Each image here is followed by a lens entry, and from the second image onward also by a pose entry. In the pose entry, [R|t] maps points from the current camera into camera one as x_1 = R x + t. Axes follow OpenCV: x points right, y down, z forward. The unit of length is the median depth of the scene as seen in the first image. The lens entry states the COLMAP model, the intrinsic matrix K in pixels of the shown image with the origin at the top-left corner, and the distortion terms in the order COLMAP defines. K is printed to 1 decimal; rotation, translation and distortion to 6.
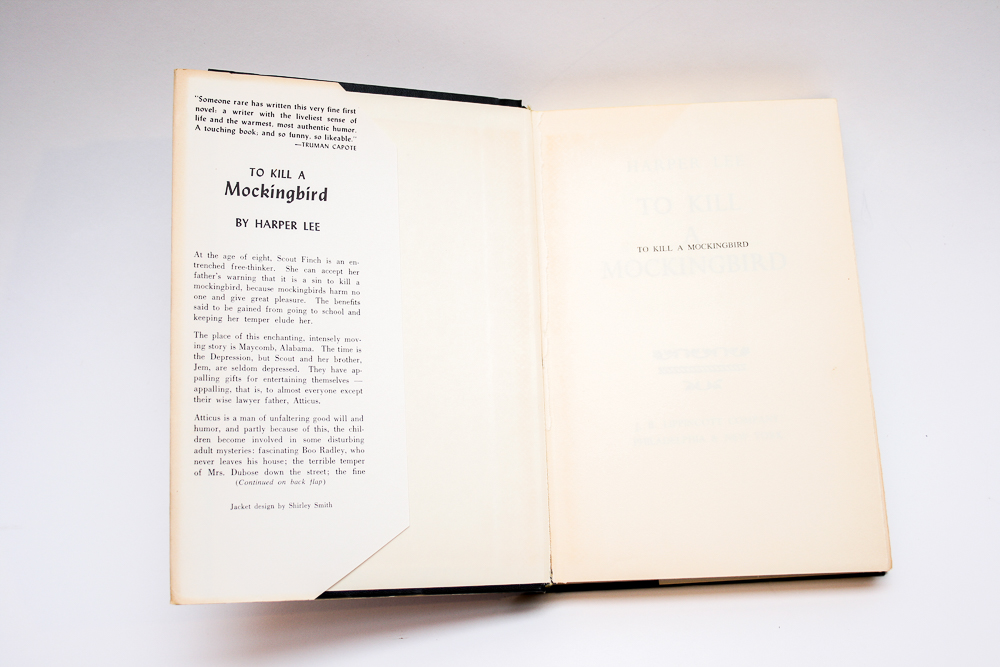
lens RADIAL K [[1251.1, 0, 500.0], [0, 1251.1, 333.5], [0, 0, 1]] dist [-0.072277, 0.093723]
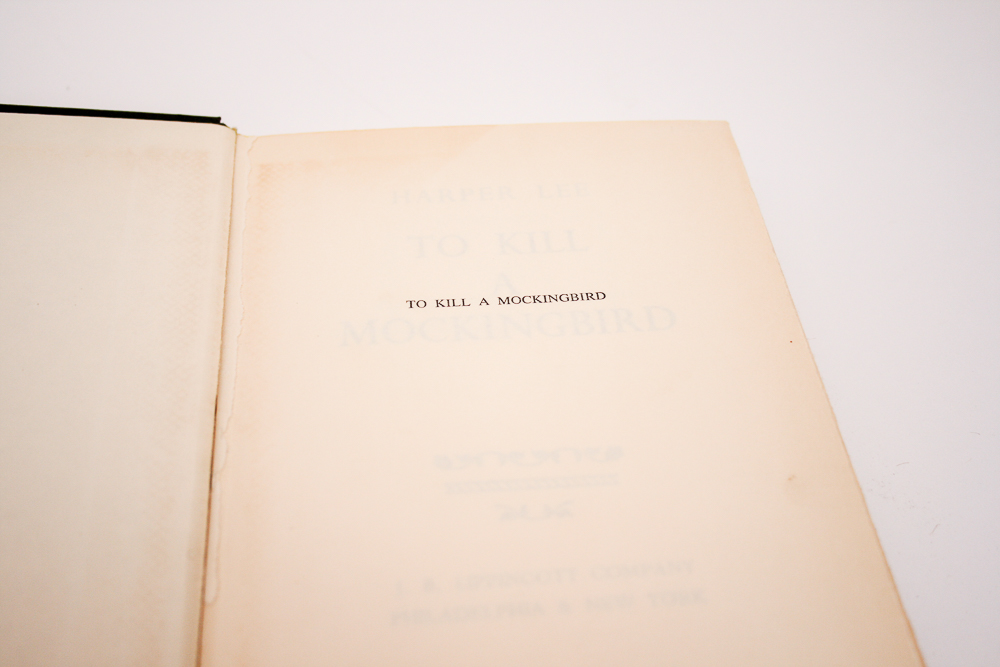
lens RADIAL K [[1251.1, 0, 500.0], [0, 1251.1, 333.5], [0, 0, 1]] dist [-0.072277, 0.093723]
pose [[0.986468, -0.143766, -0.078822, 0.216667], [0.088813, 0.872668, -0.480170, 0.234073], [0.137817, 0.466672, 0.873627, 0.599431]]
